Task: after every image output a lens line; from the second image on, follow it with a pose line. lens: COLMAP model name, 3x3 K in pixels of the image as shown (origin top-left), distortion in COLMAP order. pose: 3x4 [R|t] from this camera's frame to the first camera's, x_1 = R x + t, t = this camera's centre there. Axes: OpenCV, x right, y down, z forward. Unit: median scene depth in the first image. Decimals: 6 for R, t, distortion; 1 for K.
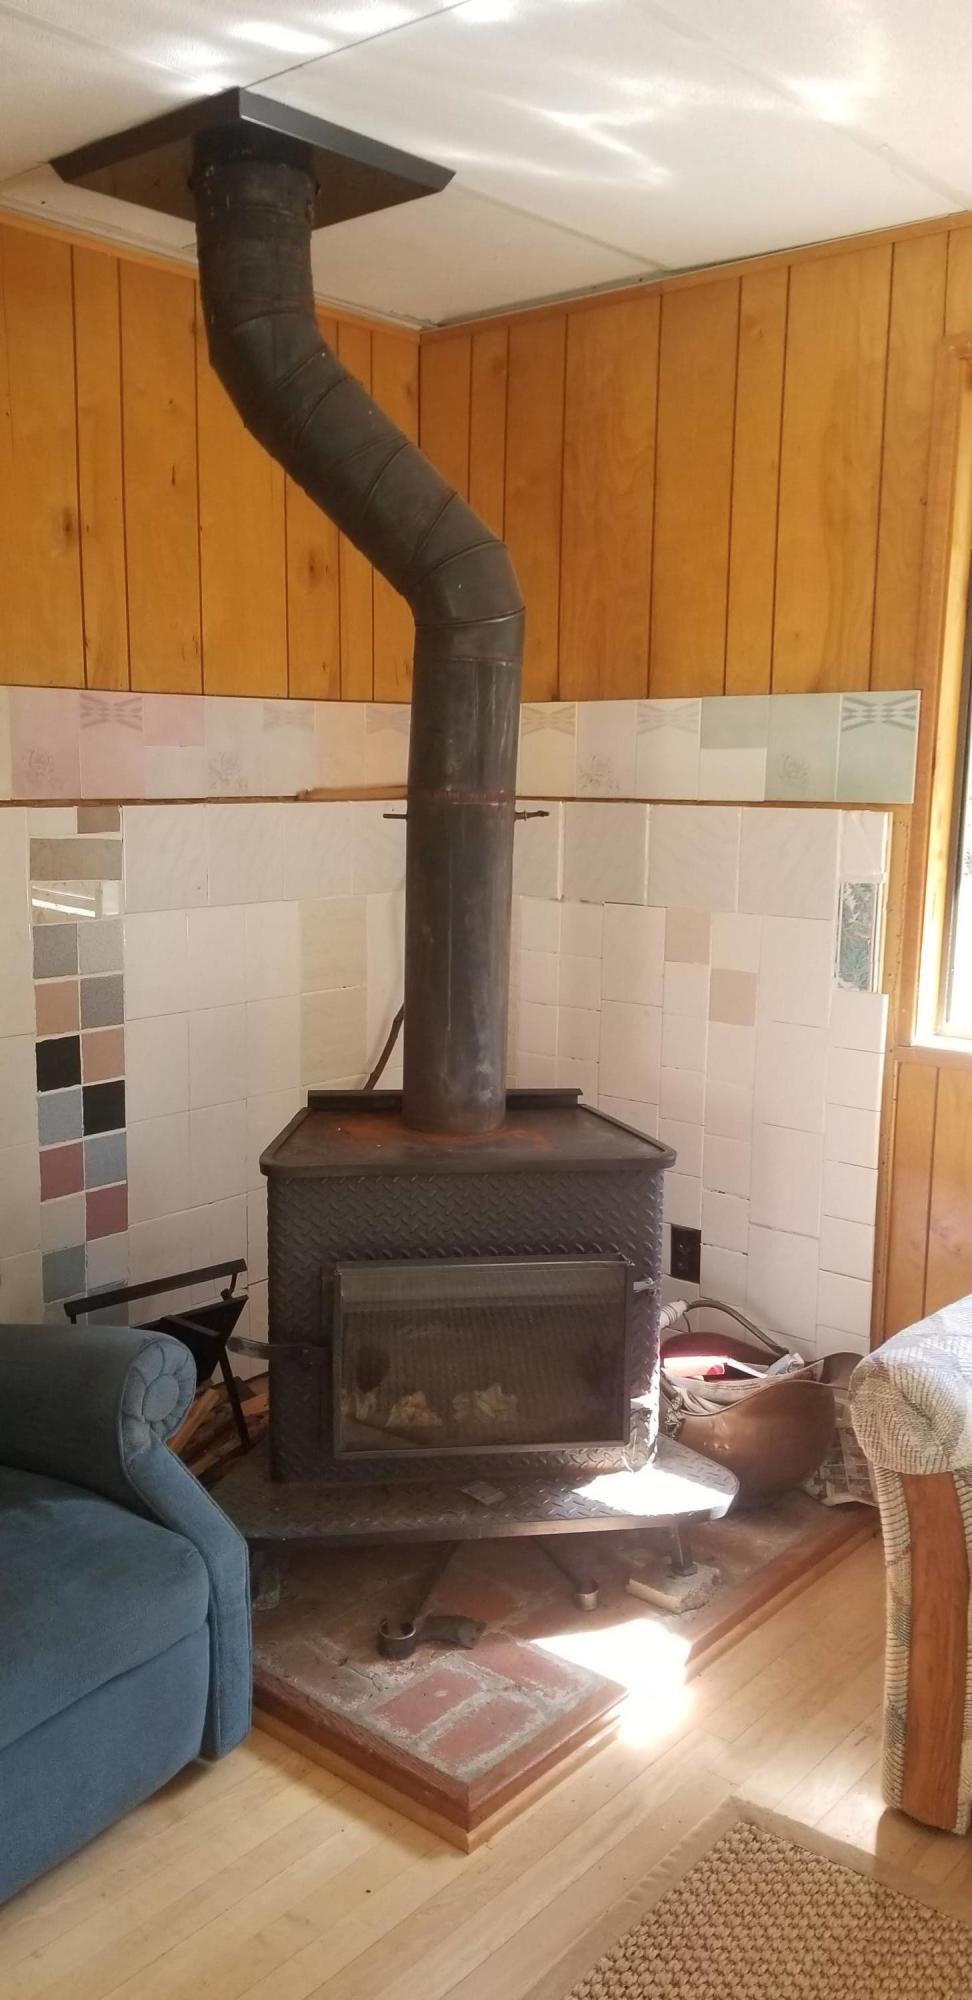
lens RADIAL K [[1589.9, 0, 484.1], [0, 1589.9, 1024.9], [0, 0, 1]] dist [0.004083, -0.000477]
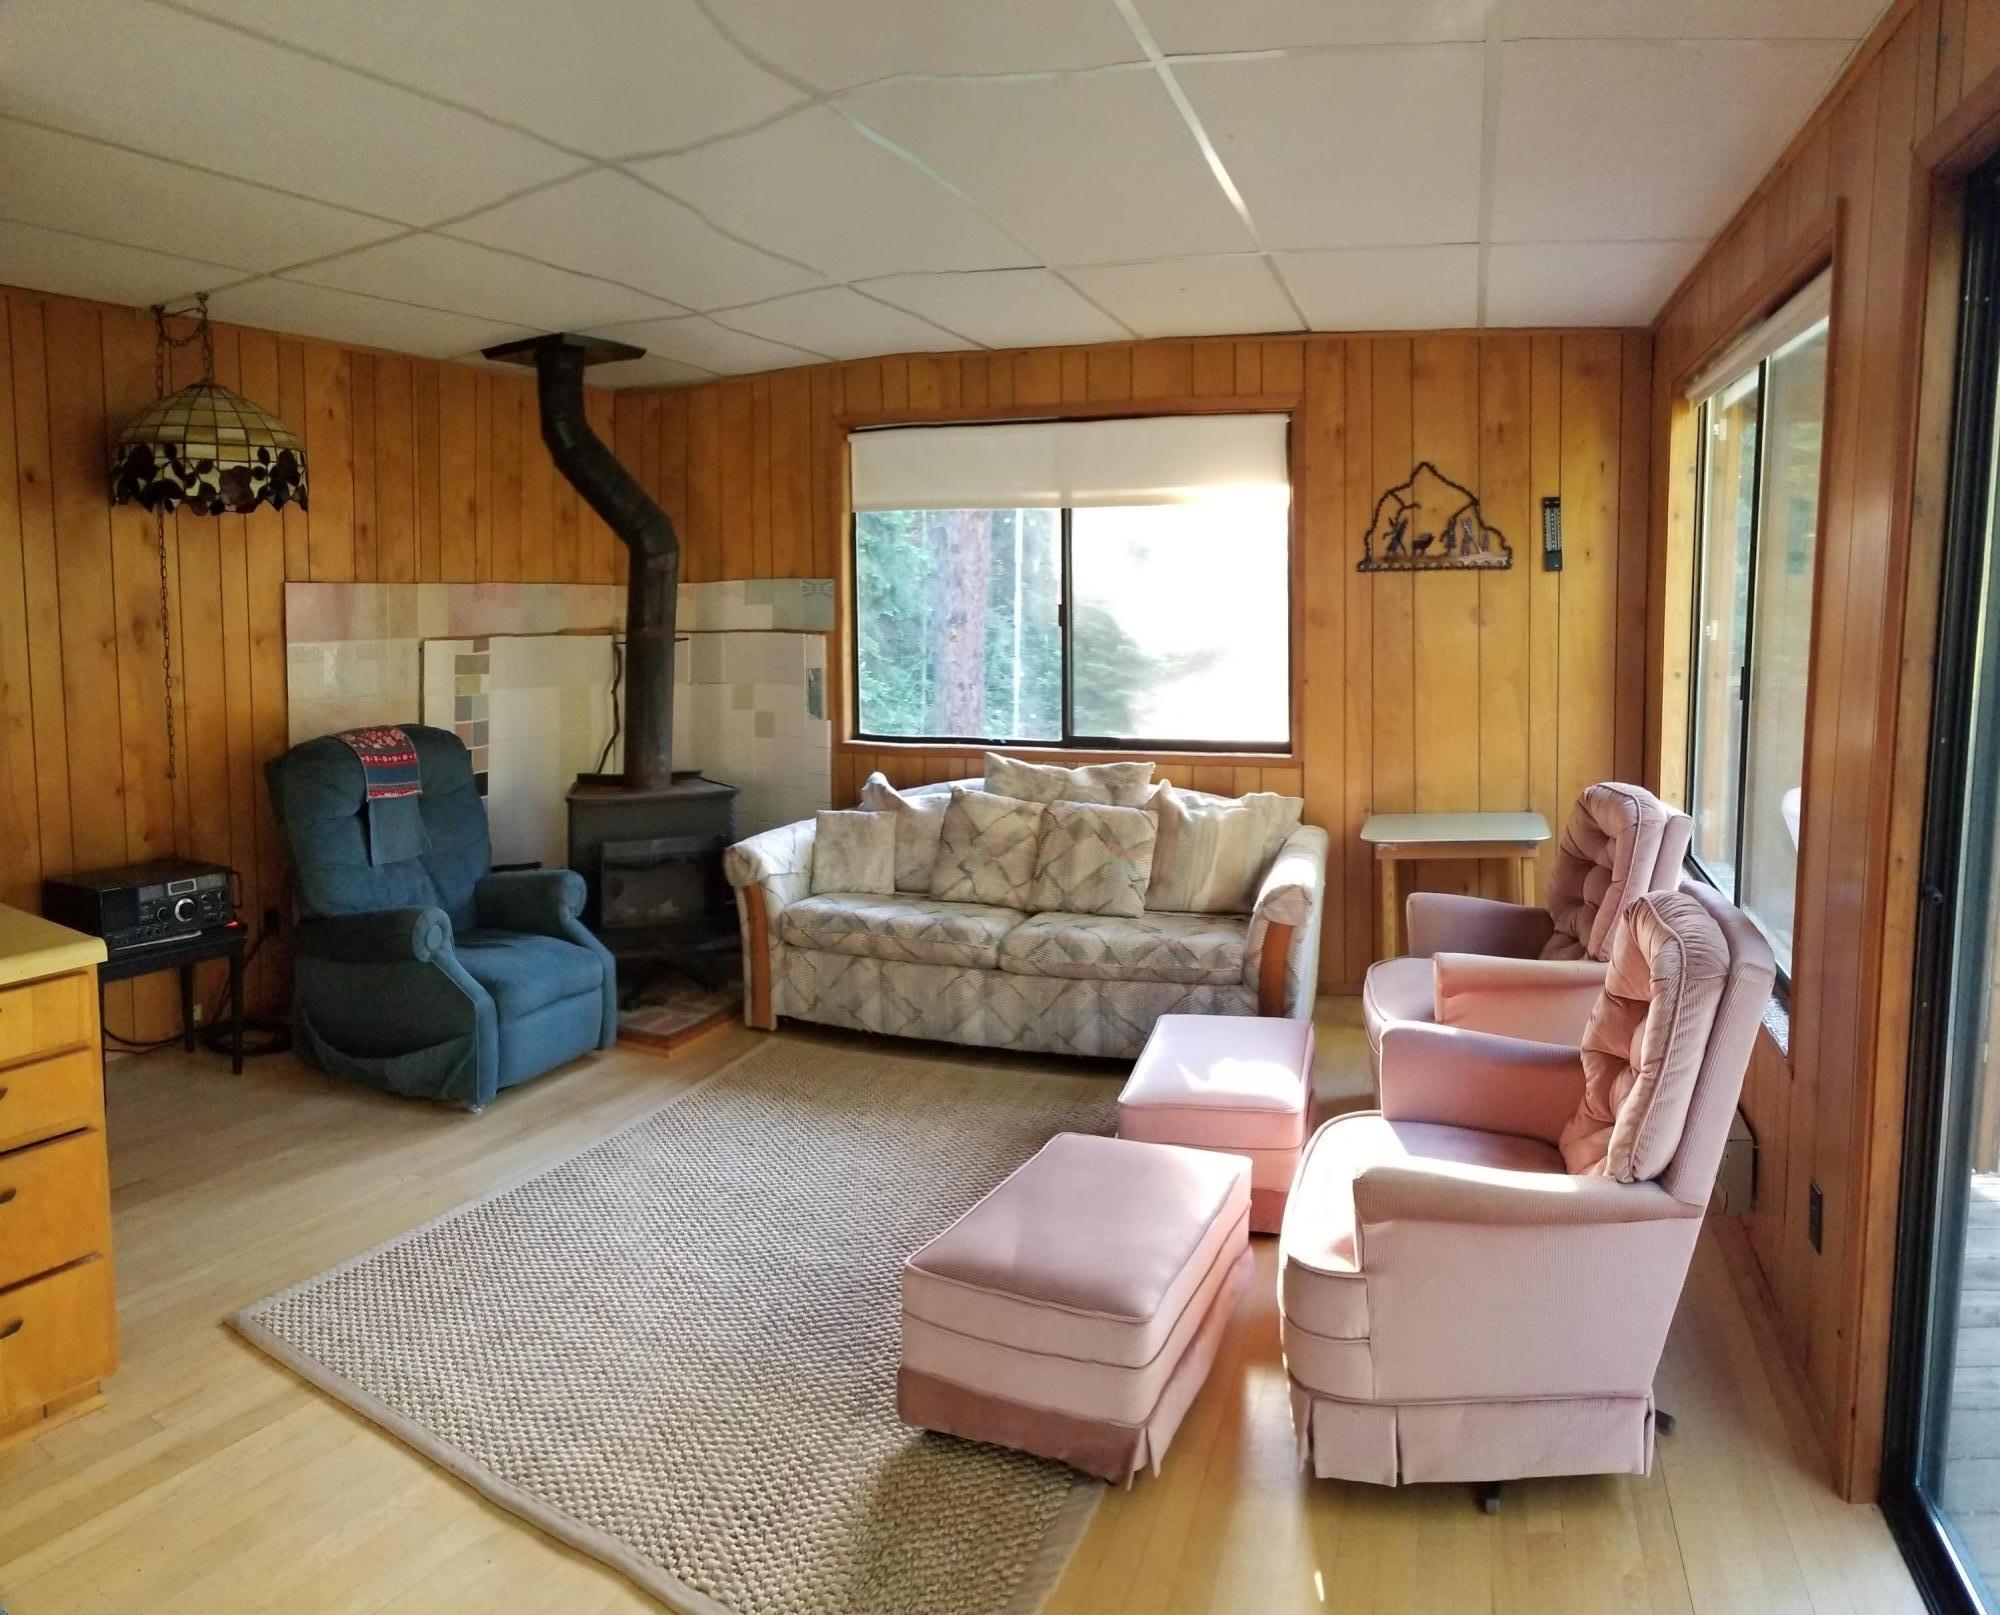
lens RADIAL K [[1822.9, 0, 1000.0], [0, 1822.9, 807.5], [0, 0, 1]] dist [-0.002152, -0.001729]
pose [[0.897487, -0.054857, 0.437616, -0.667446], [0.061386, 0.998114, -0.000776, 0.122565], [-0.436748, 0.027560, 0.899162, -1.390286]]
